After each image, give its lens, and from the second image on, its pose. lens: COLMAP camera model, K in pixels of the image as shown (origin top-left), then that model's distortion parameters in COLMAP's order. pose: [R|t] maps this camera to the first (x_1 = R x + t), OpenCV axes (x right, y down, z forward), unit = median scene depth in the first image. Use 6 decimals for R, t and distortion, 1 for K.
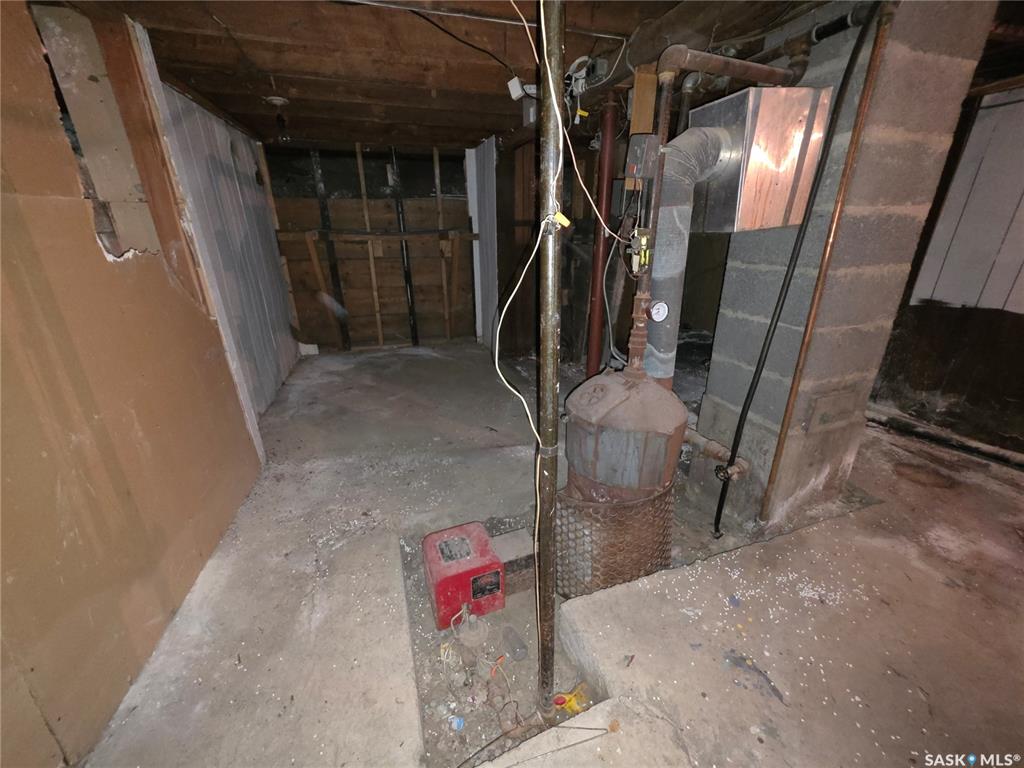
lens RADIAL K [[408.9, 0, 509.5], [0, 408.9, 382.5], [0, 0, 1]] dist [0.001334, 0.000893]
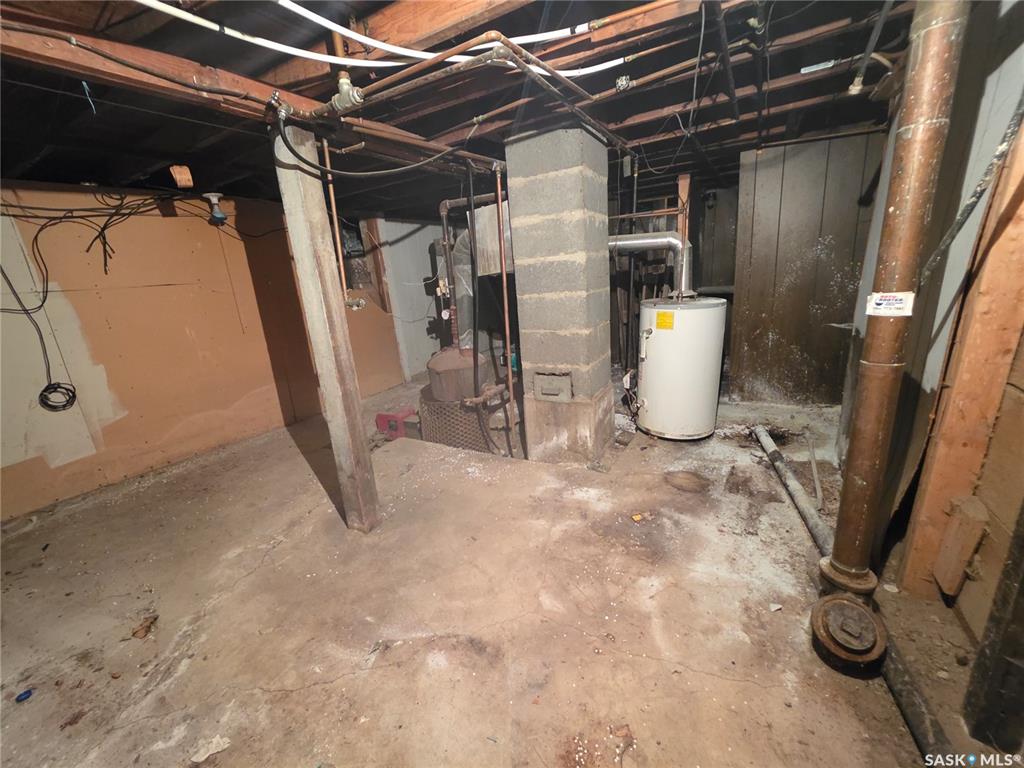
lens RADIAL K [[408.9, 0, 509.5], [0, 408.9, 382.5], [0, 0, 1]] dist [0.001334, 0.000893]
pose [[0.670416, 0.155876, -0.725428, 1.660297], [-0.197097, 0.979972, 0.028421, 0.036515], [0.715329, 0.123926, 0.687711, -0.138385]]
